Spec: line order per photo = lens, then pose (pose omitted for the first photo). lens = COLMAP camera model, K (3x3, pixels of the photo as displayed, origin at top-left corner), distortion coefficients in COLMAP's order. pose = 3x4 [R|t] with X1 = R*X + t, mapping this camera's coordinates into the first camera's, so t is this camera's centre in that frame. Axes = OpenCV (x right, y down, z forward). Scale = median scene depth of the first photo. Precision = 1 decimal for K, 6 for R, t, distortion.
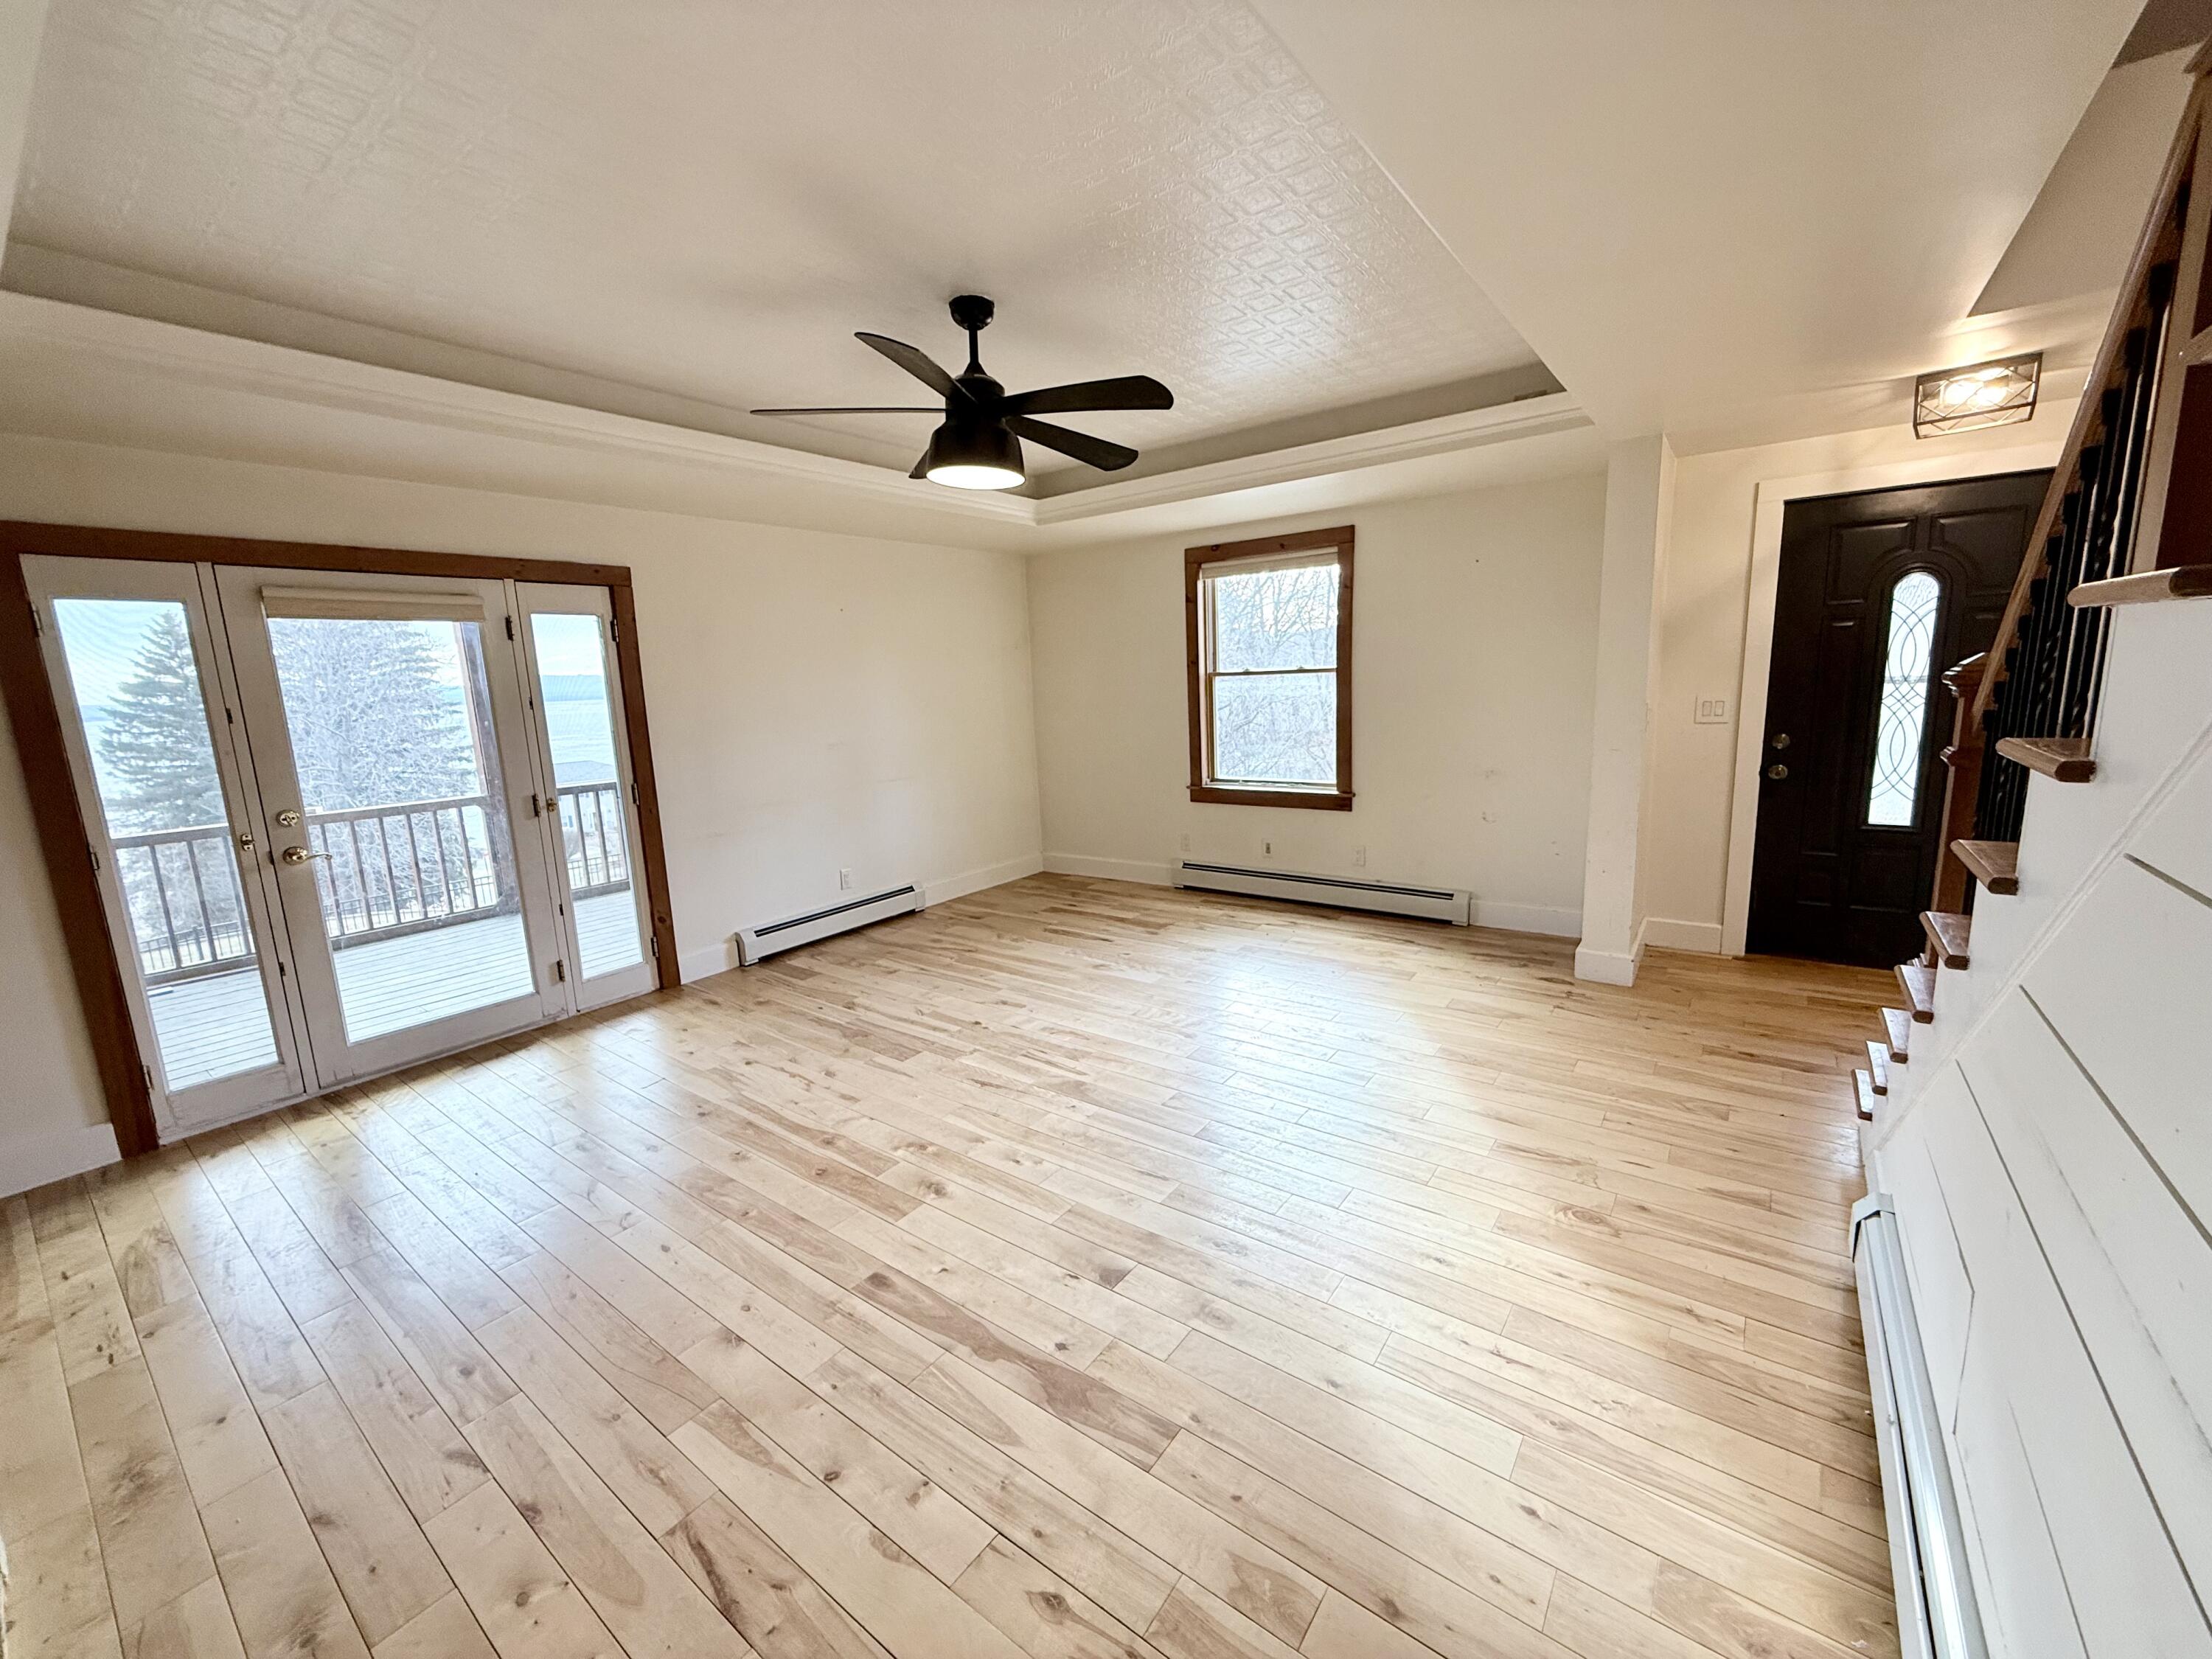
lens RADIAL K [[874.0, 0, 1103.0], [0, 874.0, 828.0], [0, 0, 1]] dist [0.000768, -0.000912]
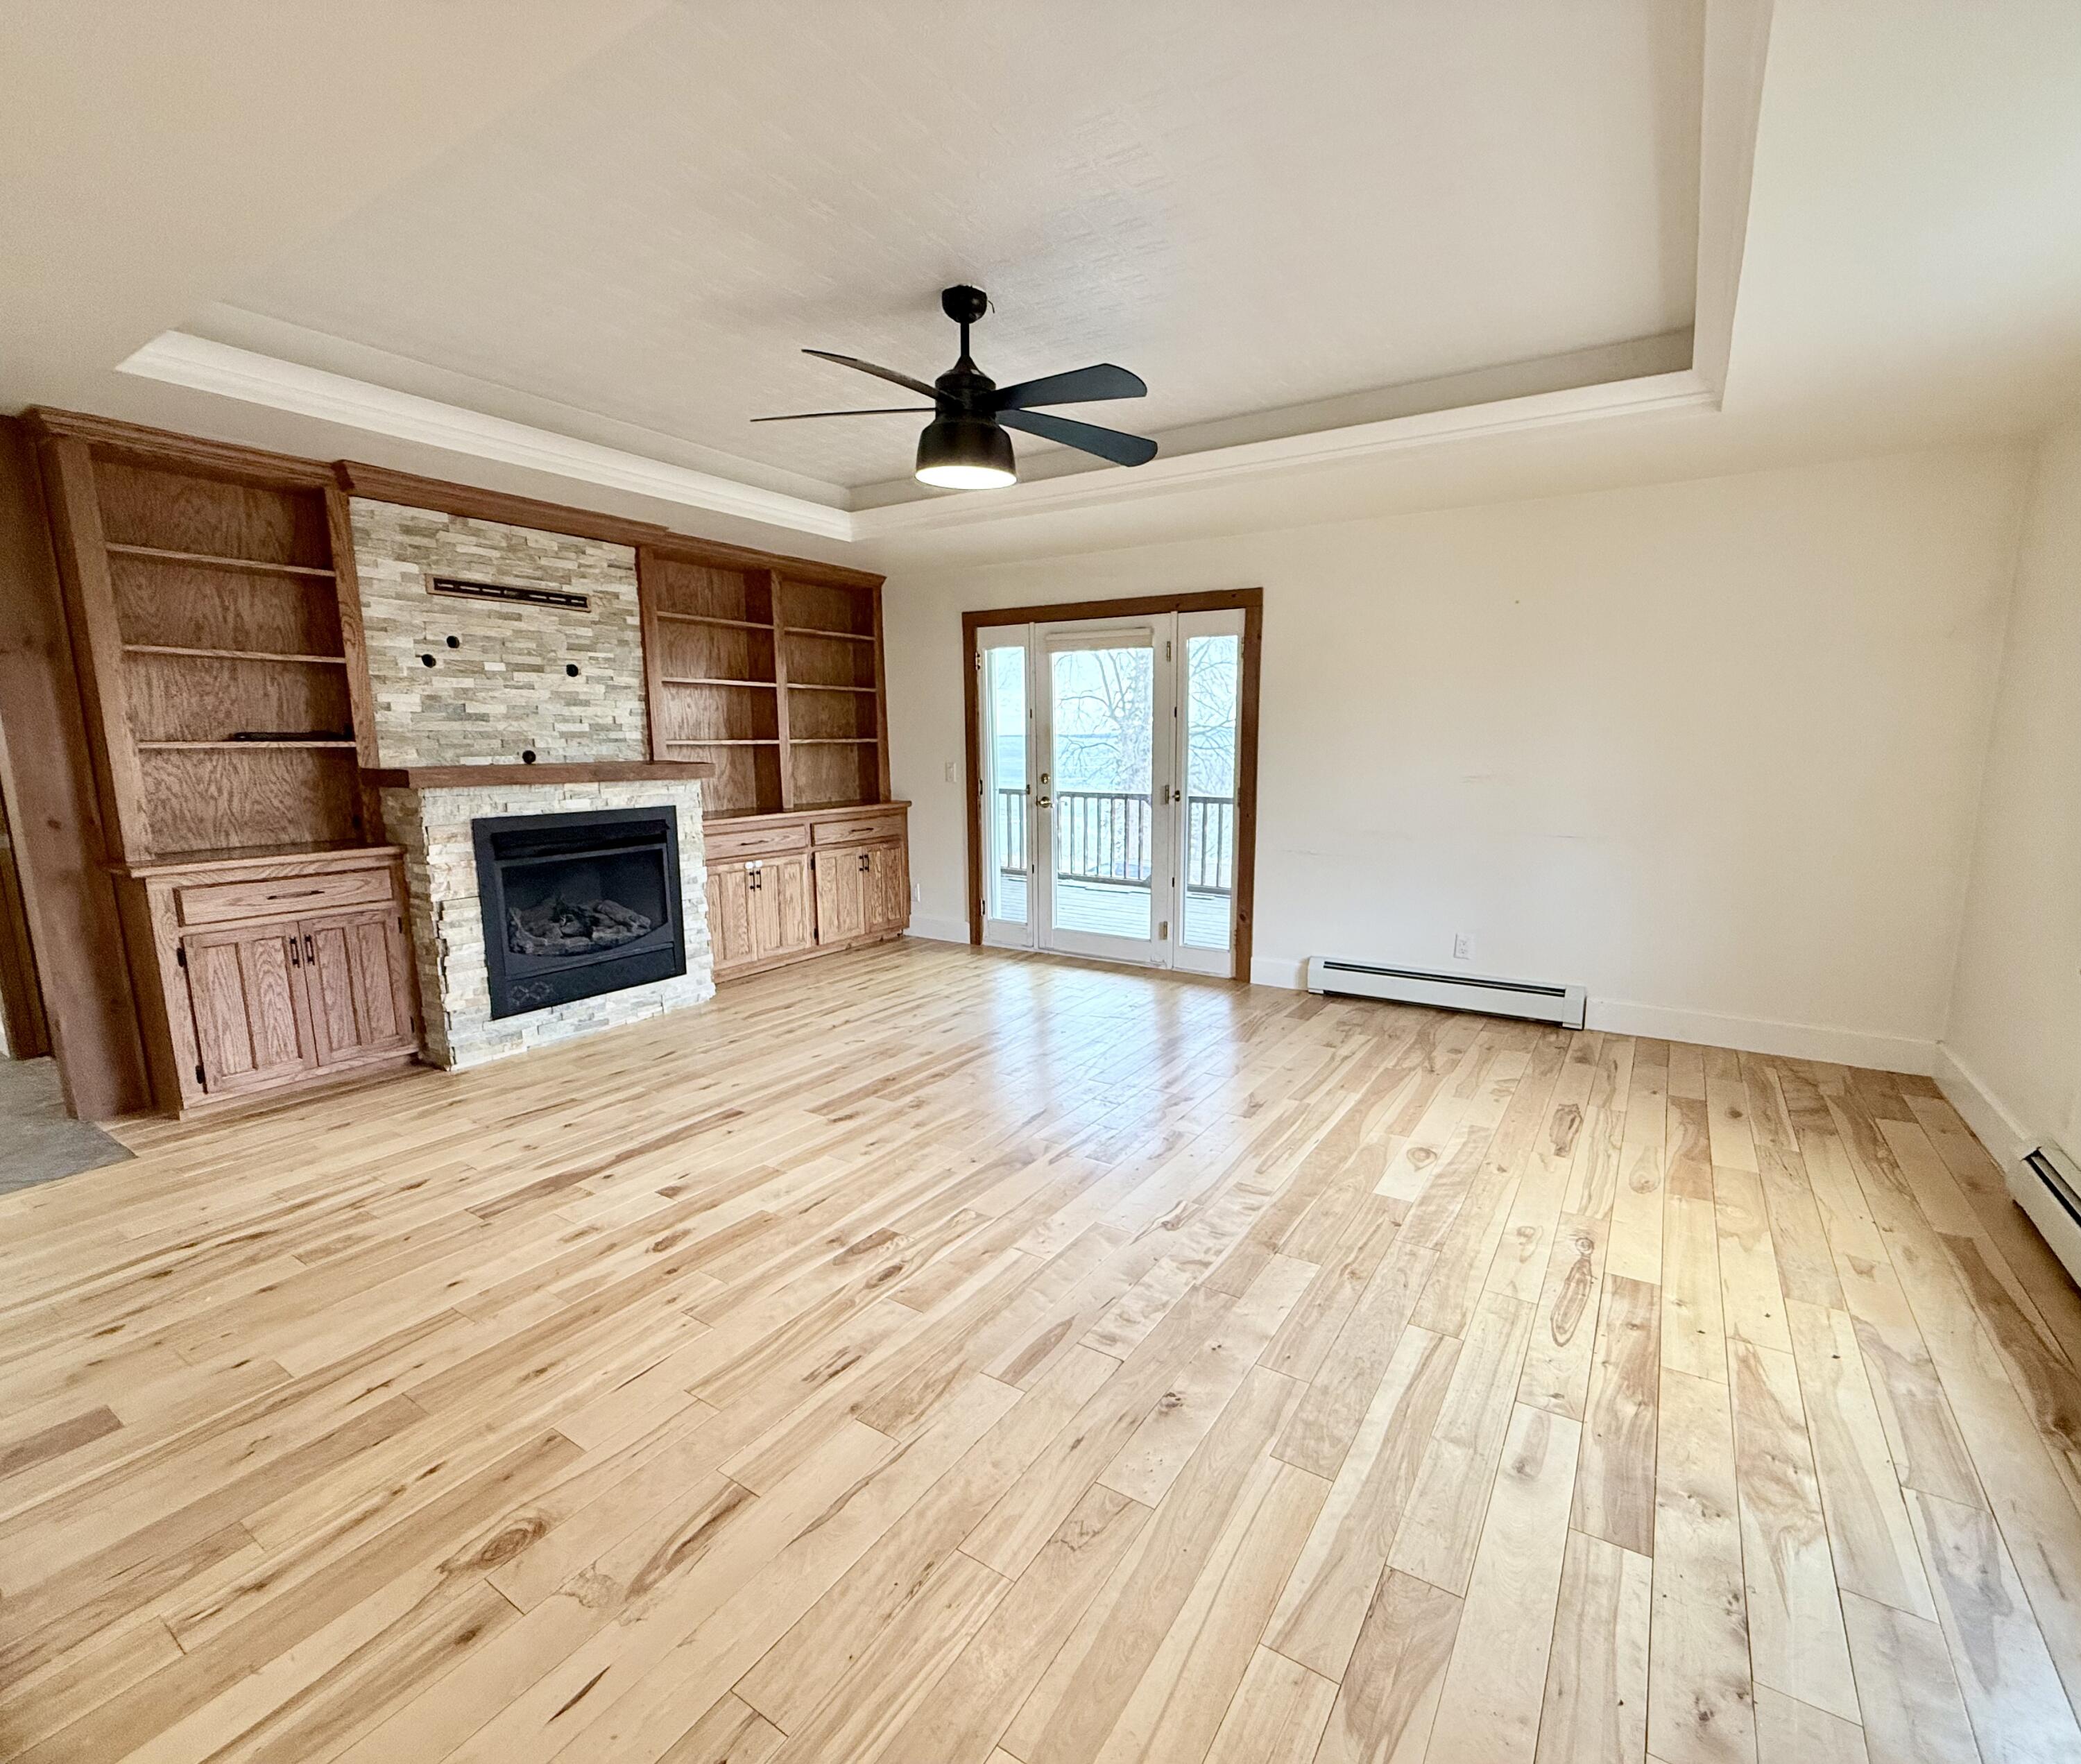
lens RADIAL K [[937.8, 0, 1077.3], [0, 937.8, 897.6], [0, 0, 1]] dist [-0.004095, 0.000183]
pose [[0.086732, 0.207986, -0.974279, 0.644711], [-0.174328, 0.966043, 0.190709, -0.111444], [0.980861, 0.153304, 0.120044, 0.706151]]
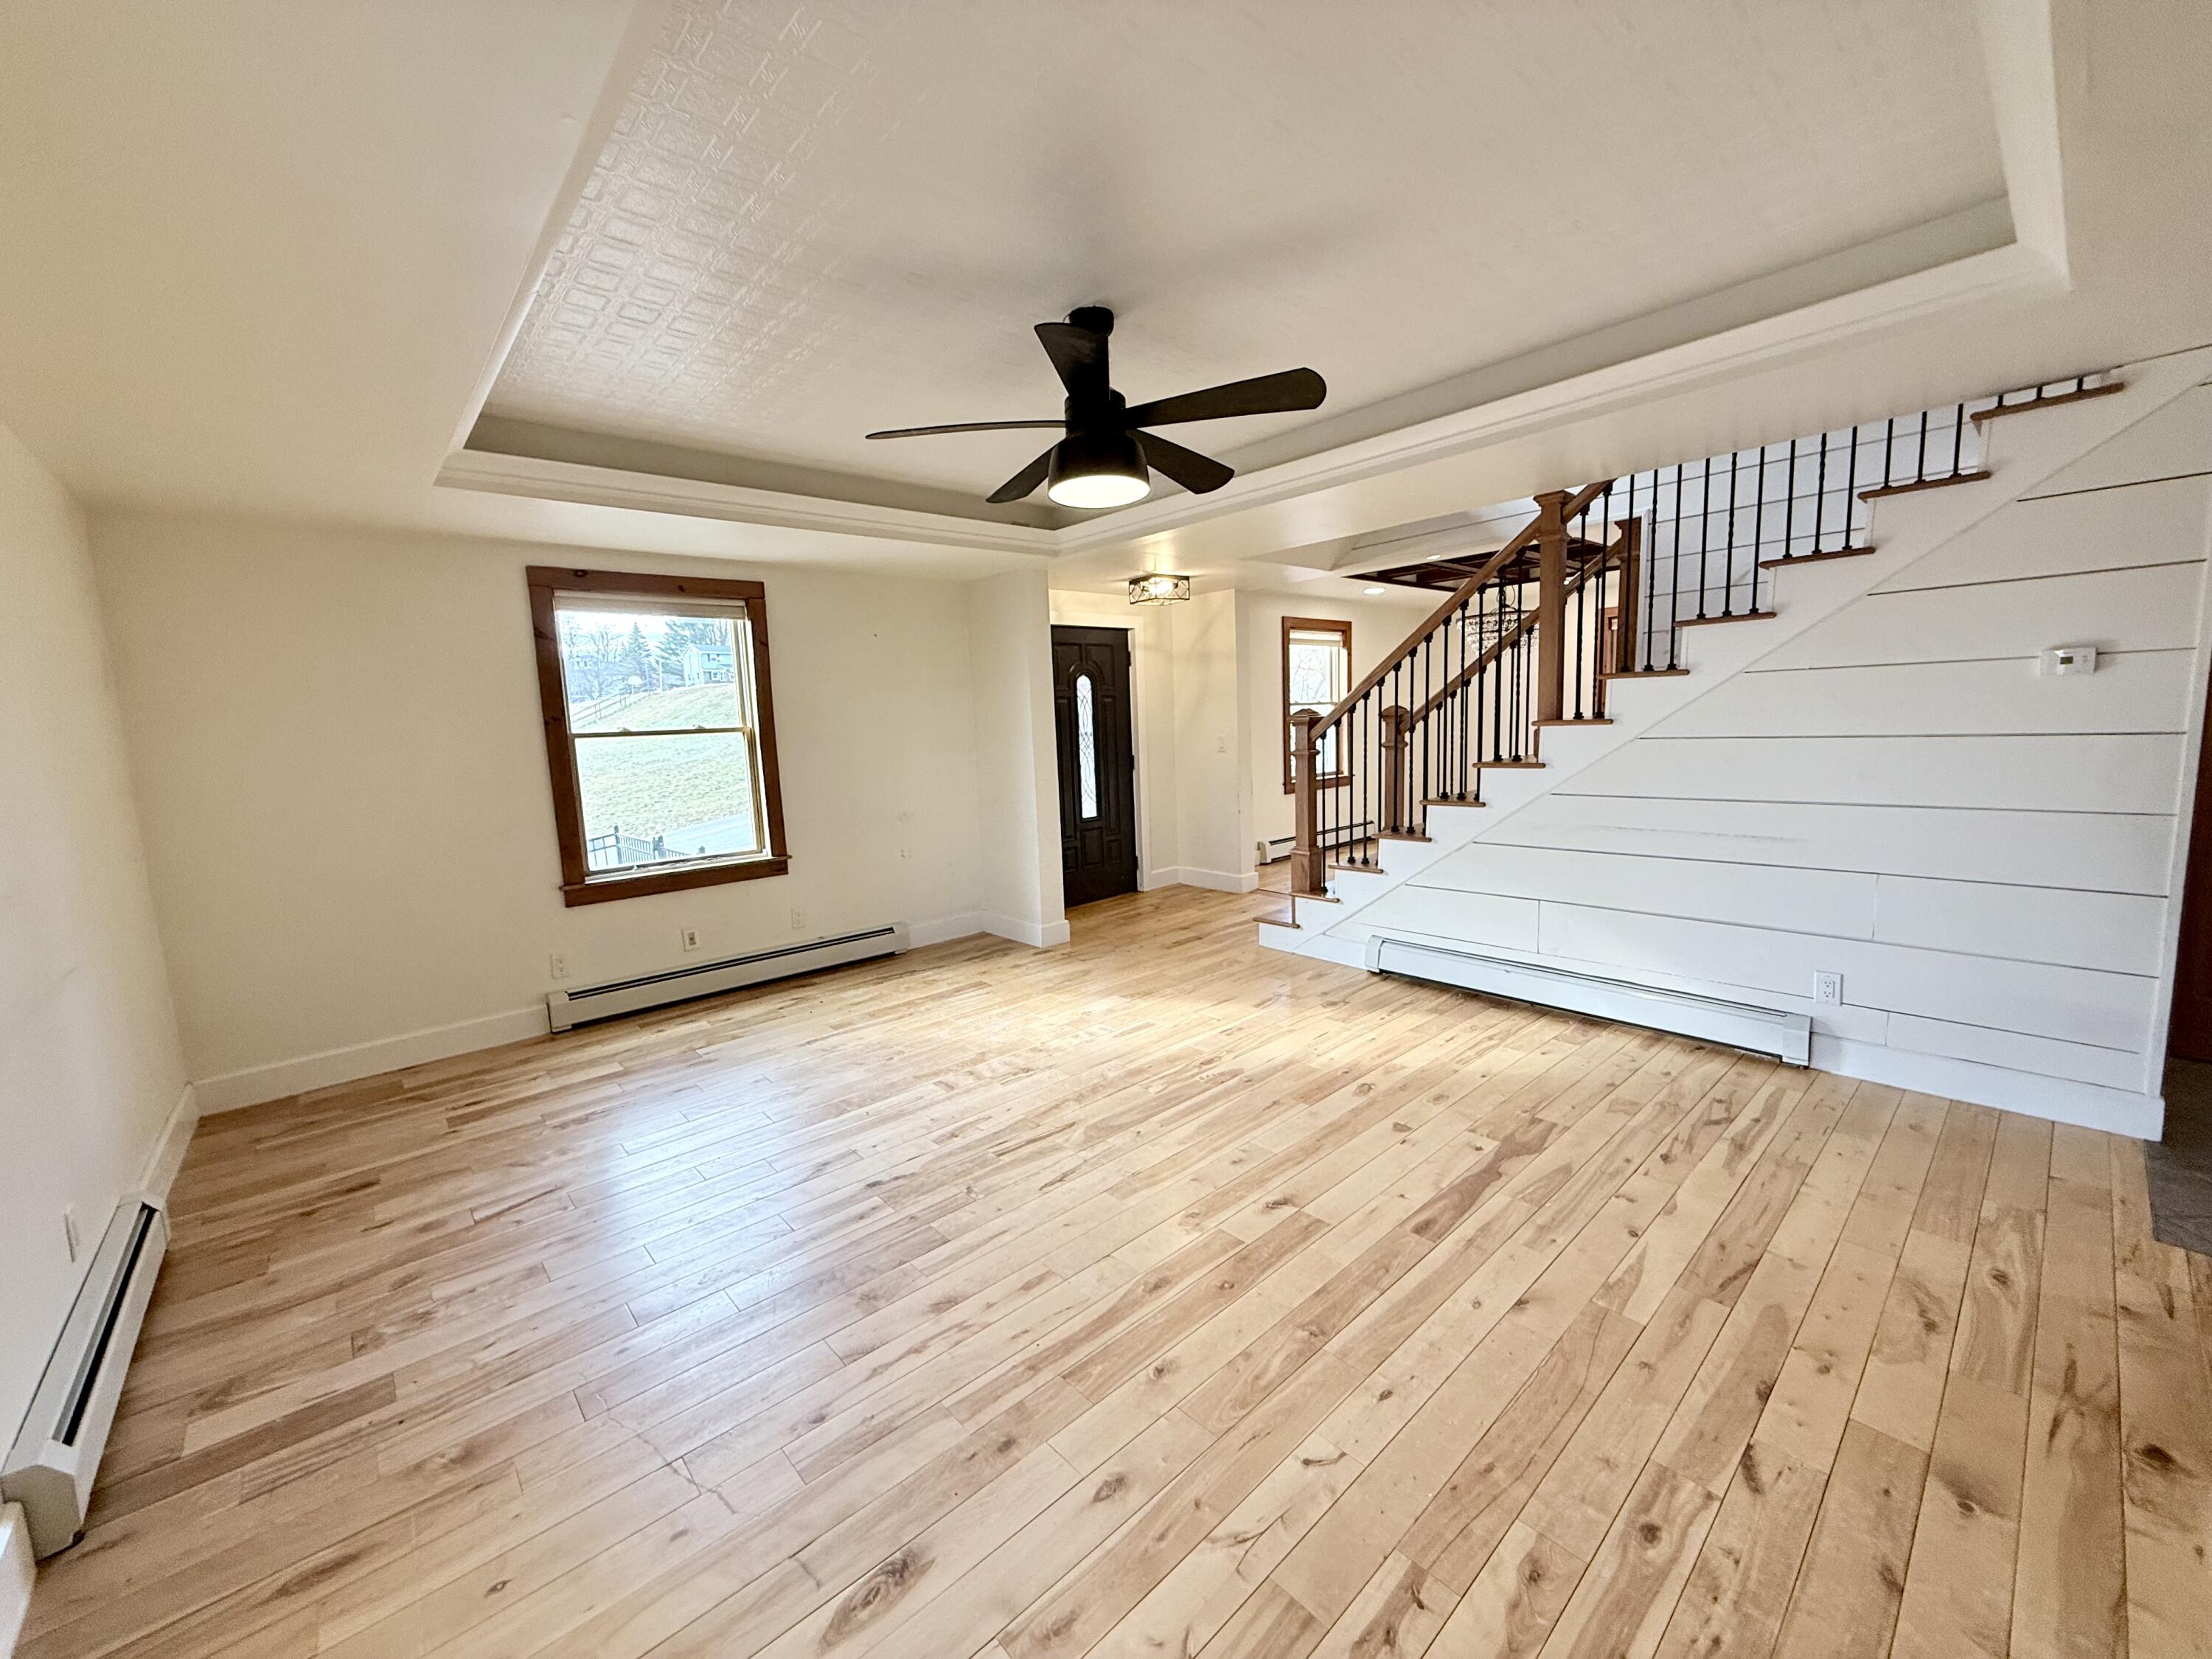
lens RADIAL K [[874.0, 0, 1097.0], [0, 874.0, 829.8], [0, 0, 1]] dist [0.000768, -0.000912]
pose [[0.196421, -0.089643, 0.976413, -0.735343], [0.200870, 0.978371, 0.049414, -0.057977], [-0.959724, 0.186426, 0.210179, 0.576555]]
